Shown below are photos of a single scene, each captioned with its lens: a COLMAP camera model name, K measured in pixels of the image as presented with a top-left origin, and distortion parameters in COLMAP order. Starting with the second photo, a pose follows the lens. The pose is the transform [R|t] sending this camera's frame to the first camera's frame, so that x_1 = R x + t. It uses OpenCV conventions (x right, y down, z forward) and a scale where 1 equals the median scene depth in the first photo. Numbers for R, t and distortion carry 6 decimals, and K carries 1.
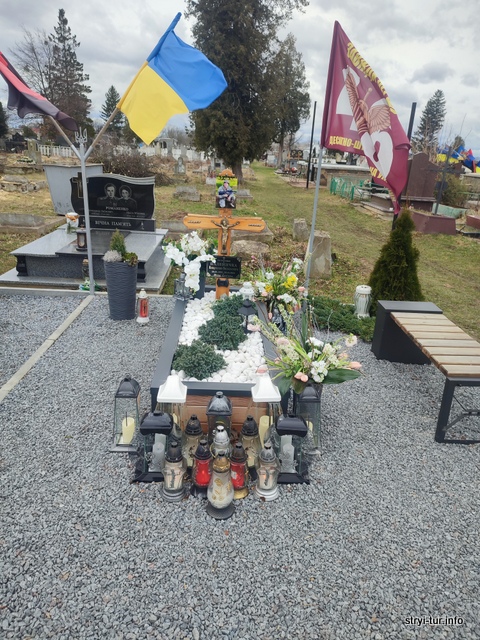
lens RADIAL K [[450.7, 0, 240.0], [0, 450.7, 320.0], [0, 0, 1]] dist [0.003950, -0.002272]
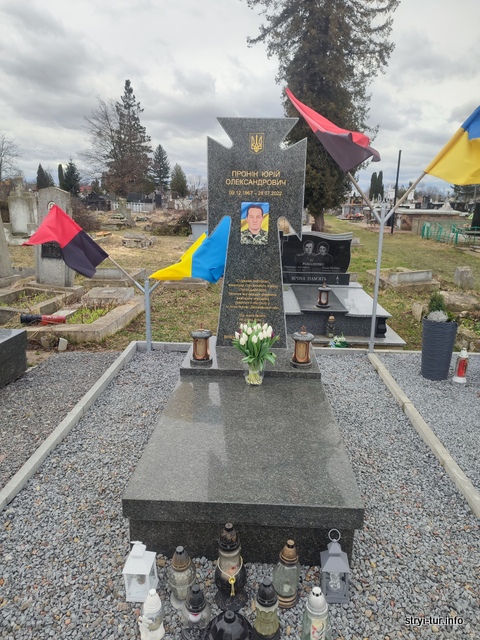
lens RADIAL K [[450.7, 0, 240.0], [0, 450.7, 320.0], [0, 0, 1]] dist [0.003950, -0.002272]
pose [[0.996149, -0.018458, -0.085709, -0.113120], [0.010039, 0.995171, -0.097642, -0.007148], [0.087097, 0.096406, 0.991524, -0.005467]]
